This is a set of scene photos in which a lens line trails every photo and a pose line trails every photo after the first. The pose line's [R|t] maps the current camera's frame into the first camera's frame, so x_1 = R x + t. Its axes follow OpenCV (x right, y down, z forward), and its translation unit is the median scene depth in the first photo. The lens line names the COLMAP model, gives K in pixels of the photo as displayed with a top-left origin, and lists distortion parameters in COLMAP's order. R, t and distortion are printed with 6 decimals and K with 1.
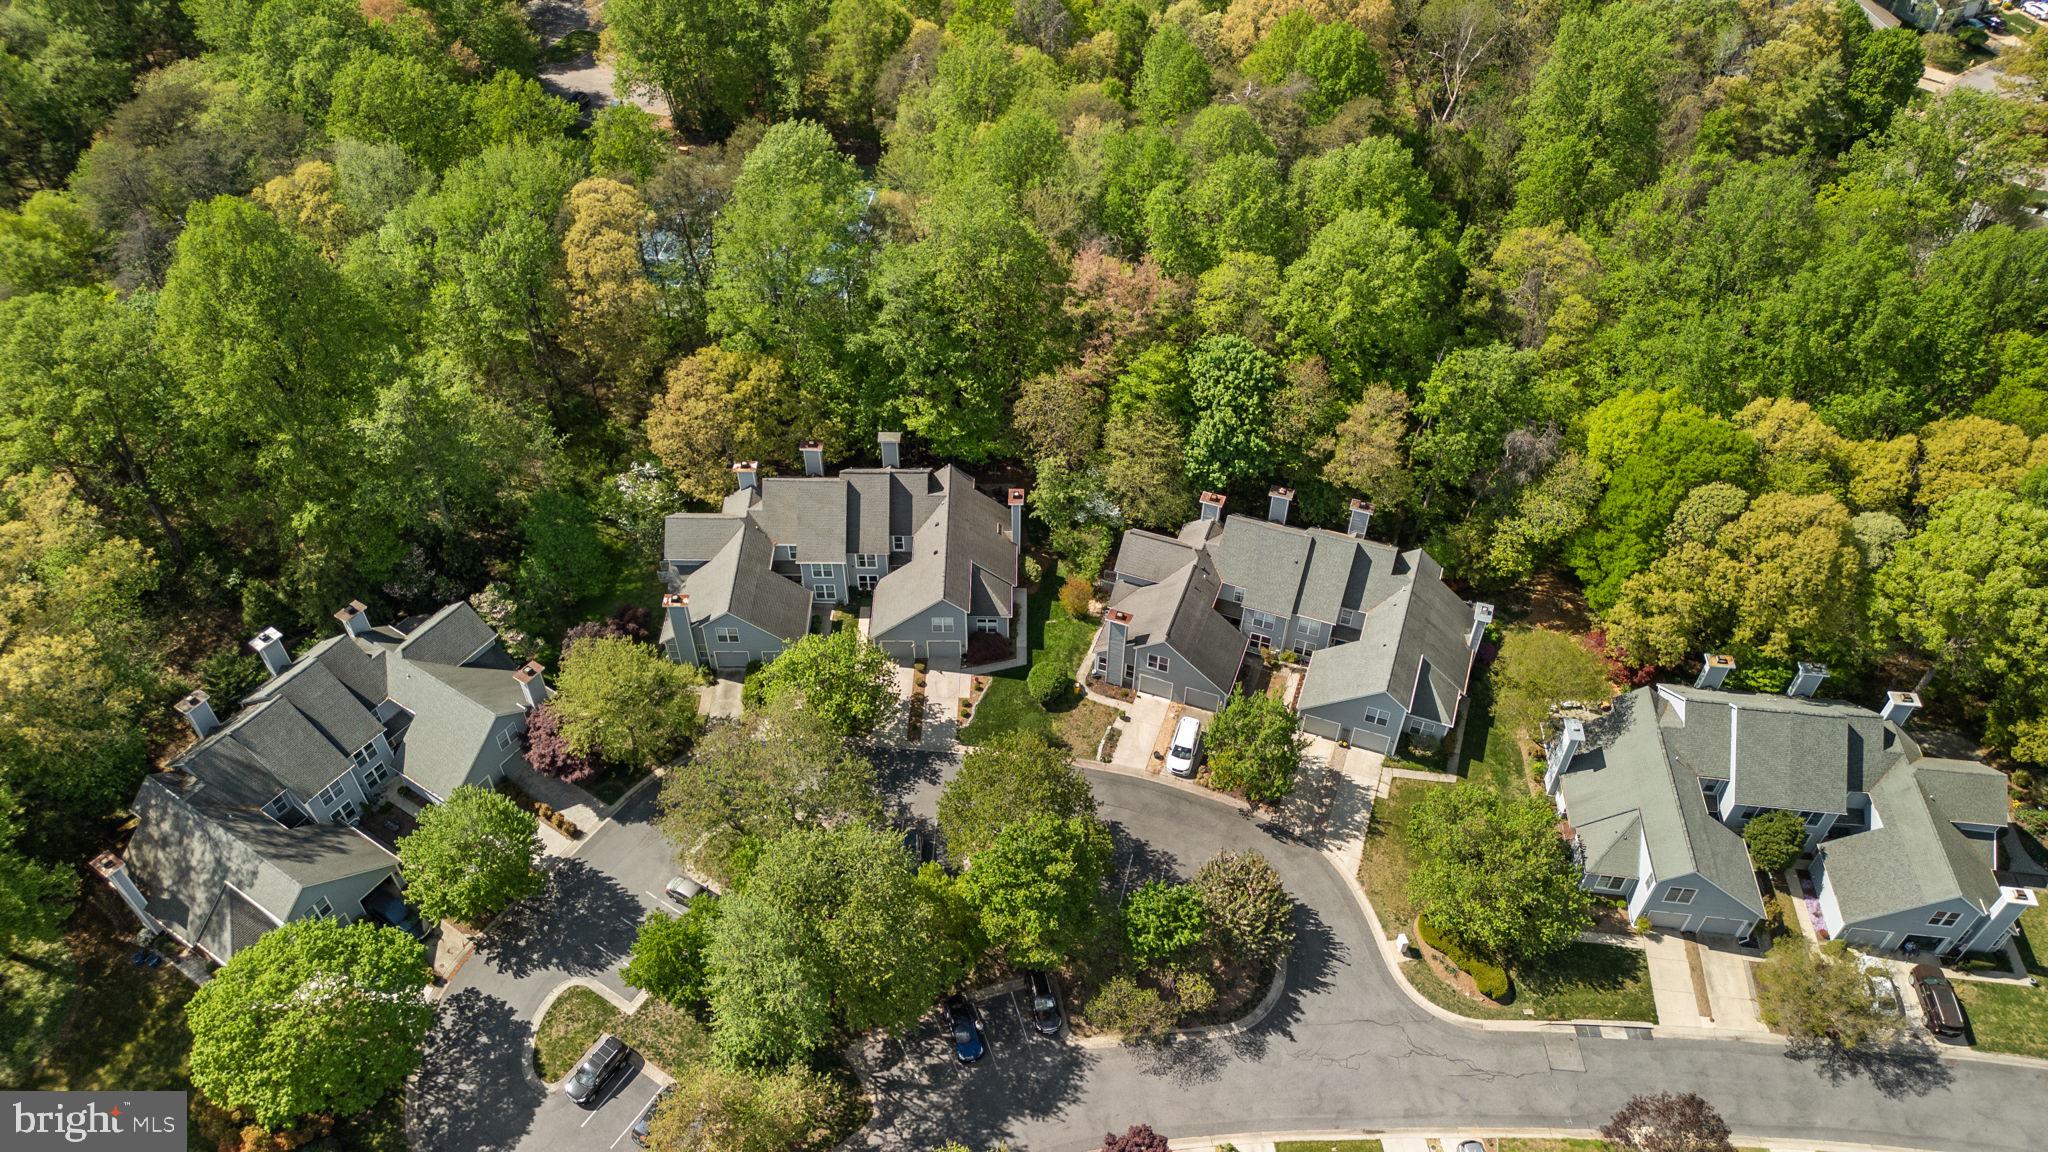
lens RADIAL K [[1442.9, 0, 1019.8], [0, 1442.9, 588.6], [0, 0, 1]] dist [0.060129, -0.069485]
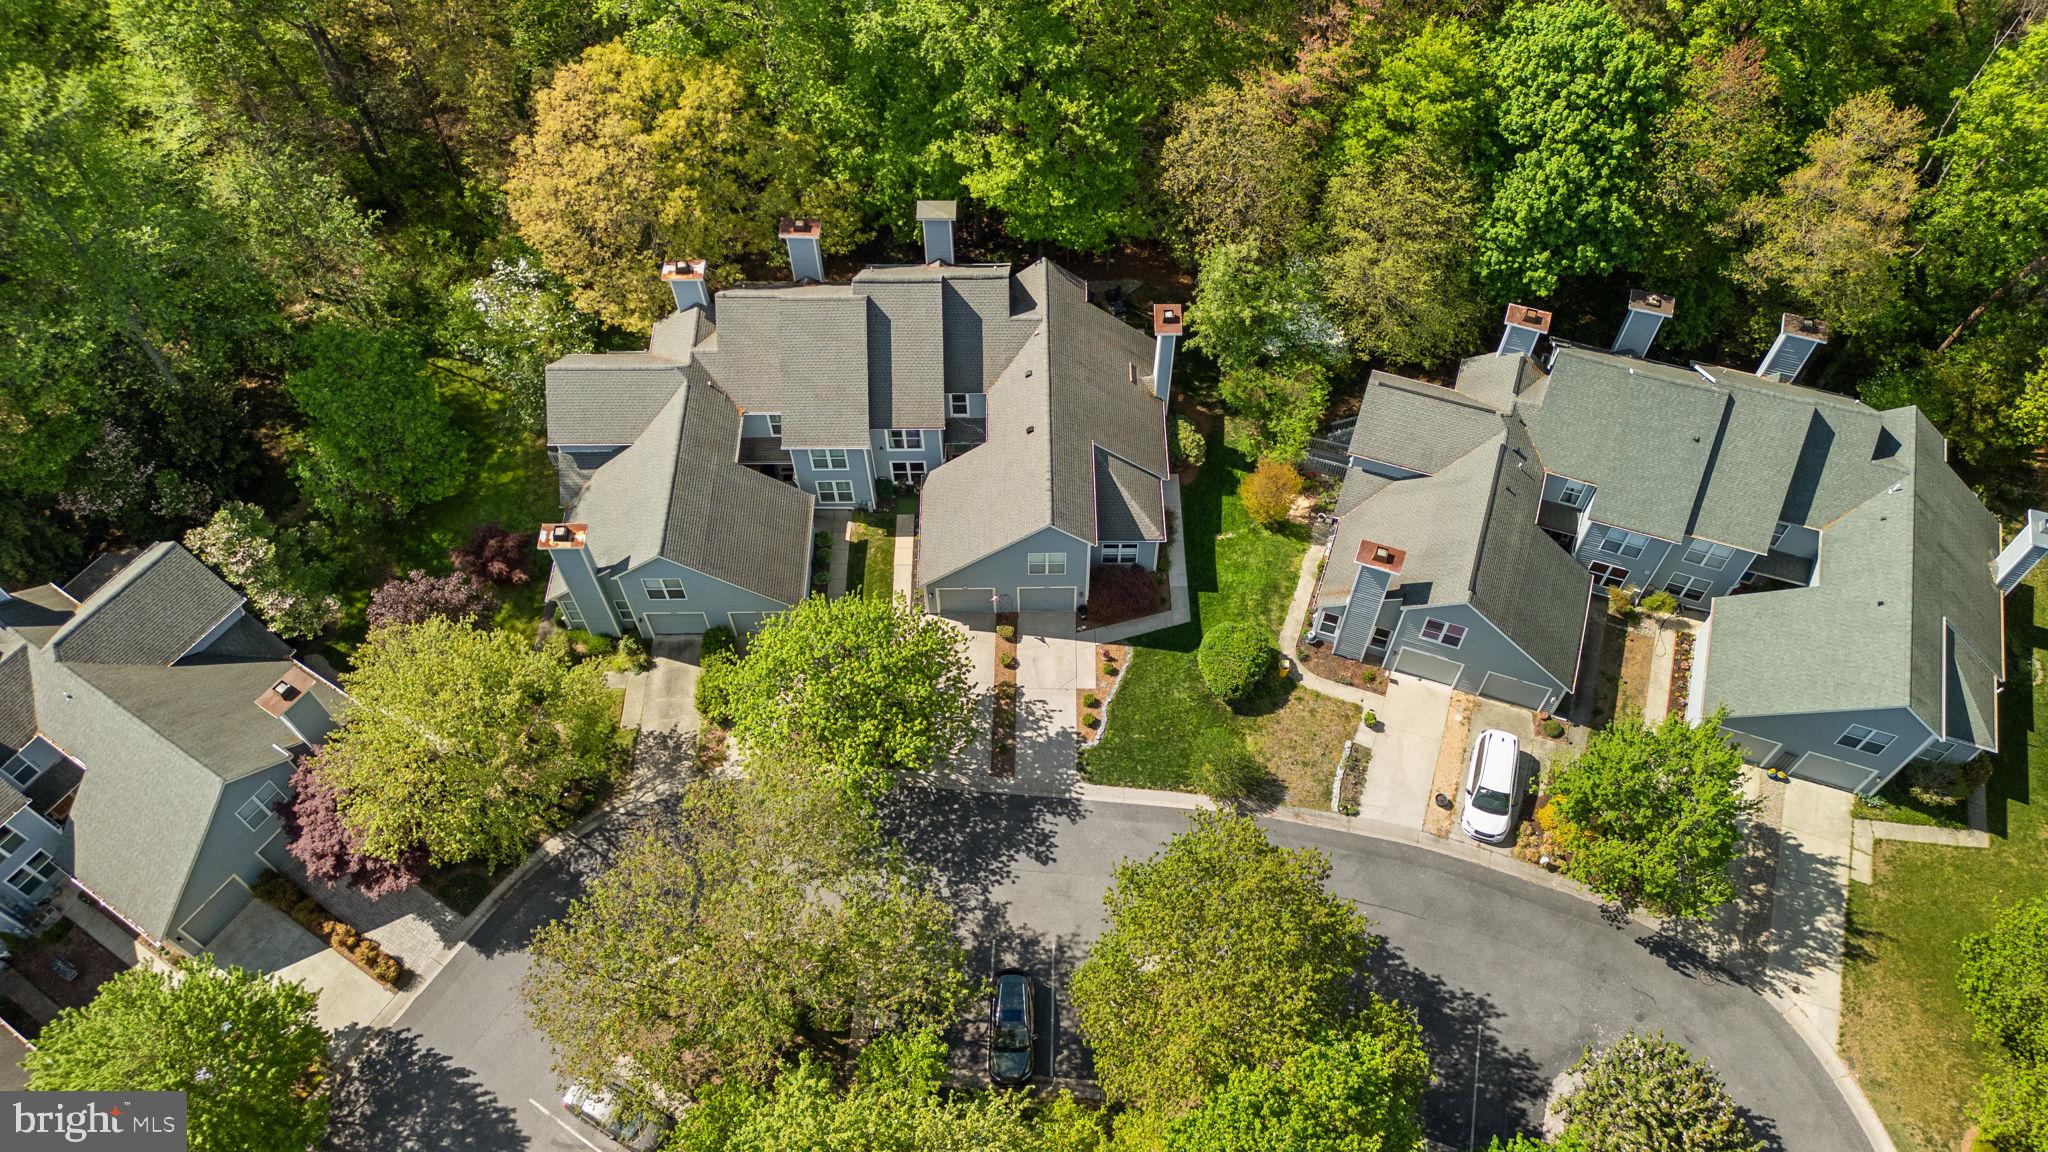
lens RADIAL K [[1442.9, 0, 1019.8], [0, 1442.9, 588.6], [0, 0, 1]] dist [0.060129, -0.069485]
pose [[0.999848, -0.014413, -0.009838, -0.058097], [0.015999, 0.982225, 0.187022, -0.068963], [0.006967, -0.187151, 0.982306, 0.442978]]
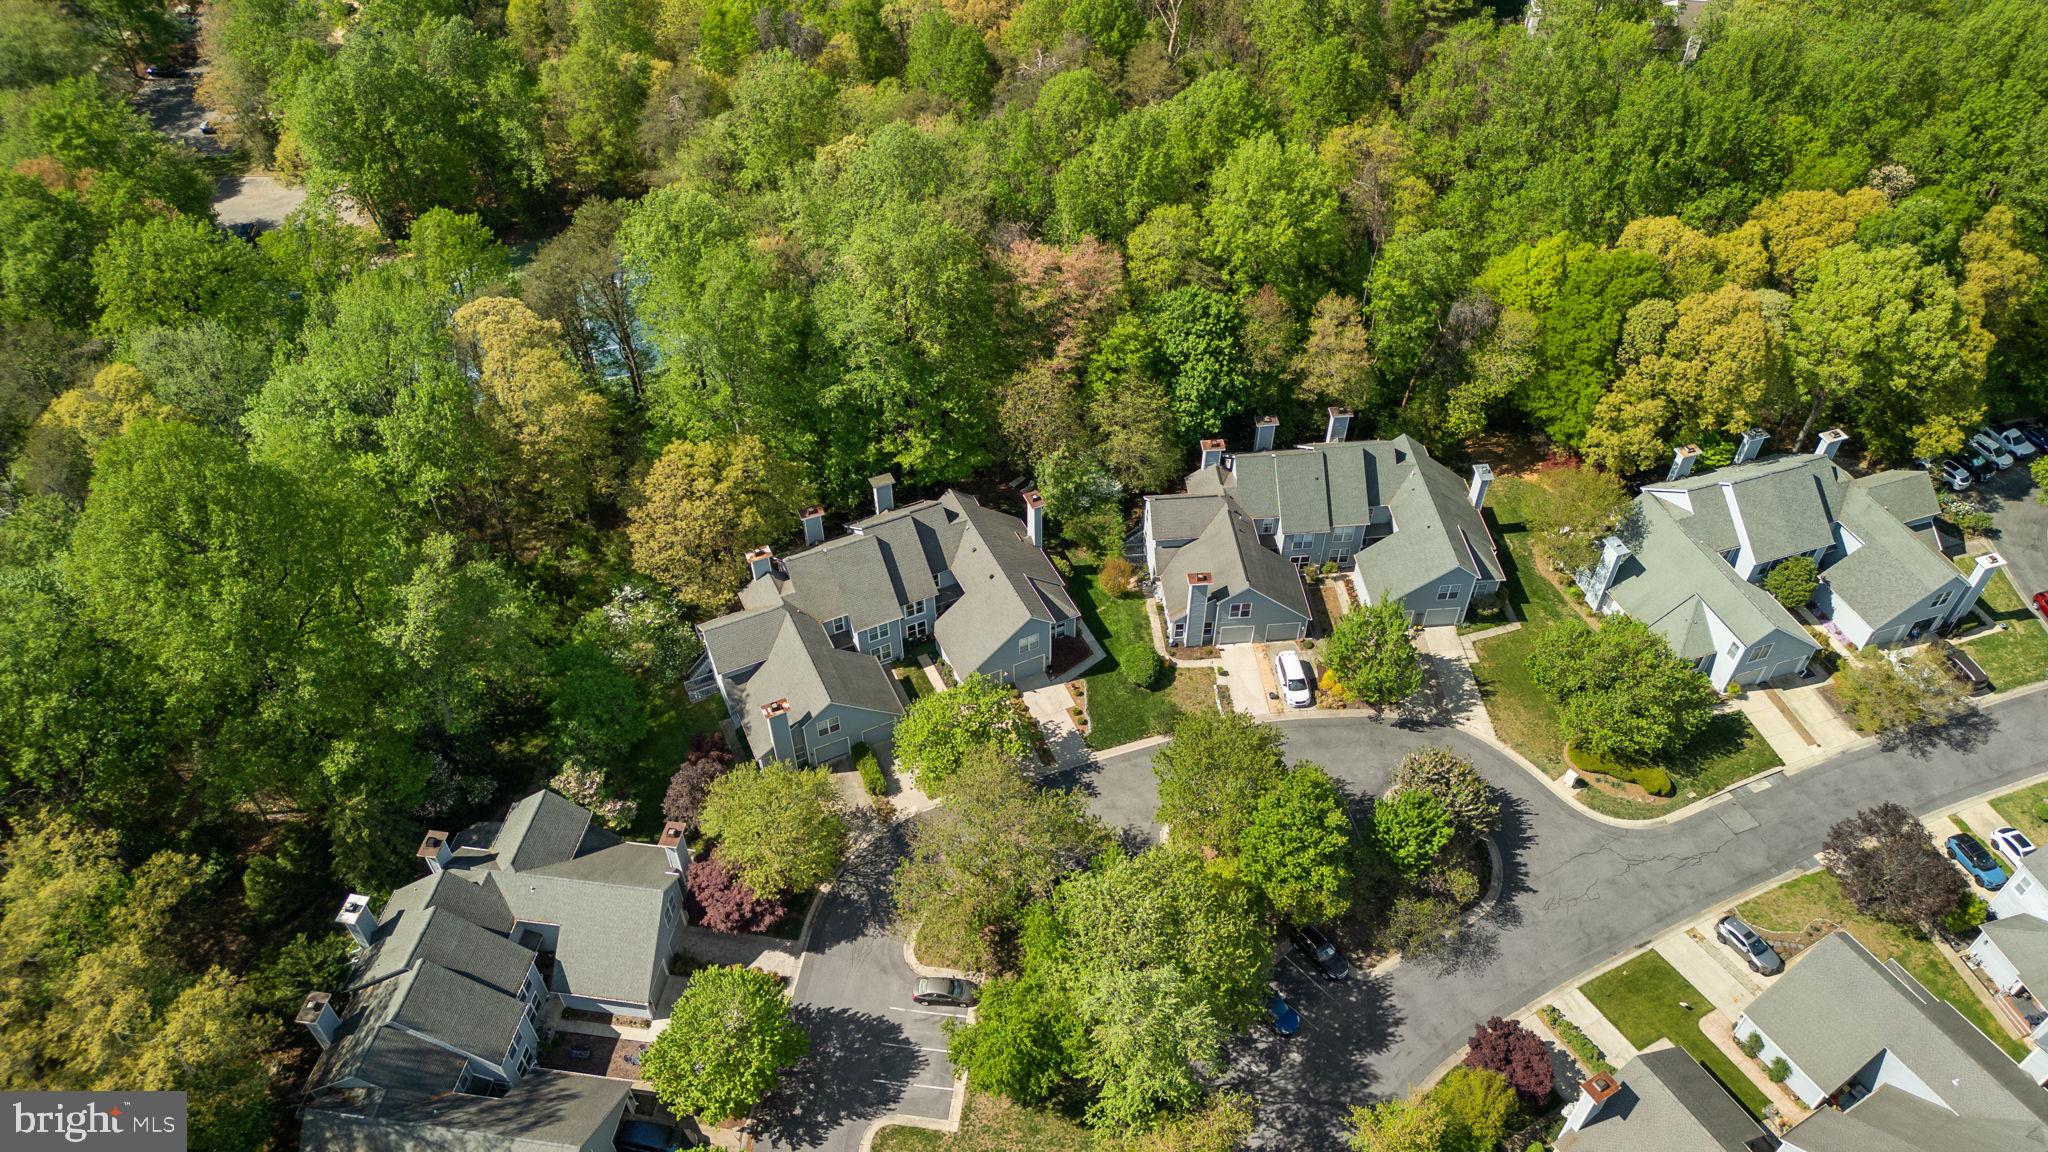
lens RADIAL K [[1442.9, 0, 1019.8], [0, 1442.9, 588.6], [0, 0, 1]] dist [0.060129, -0.069485]
pose [[0.908007, -0.309758, 0.282087, -0.318885], [0.307235, 0.950082, 0.054323, -0.064666], [-0.284833, 0.037341, 0.957849, 0.062108]]
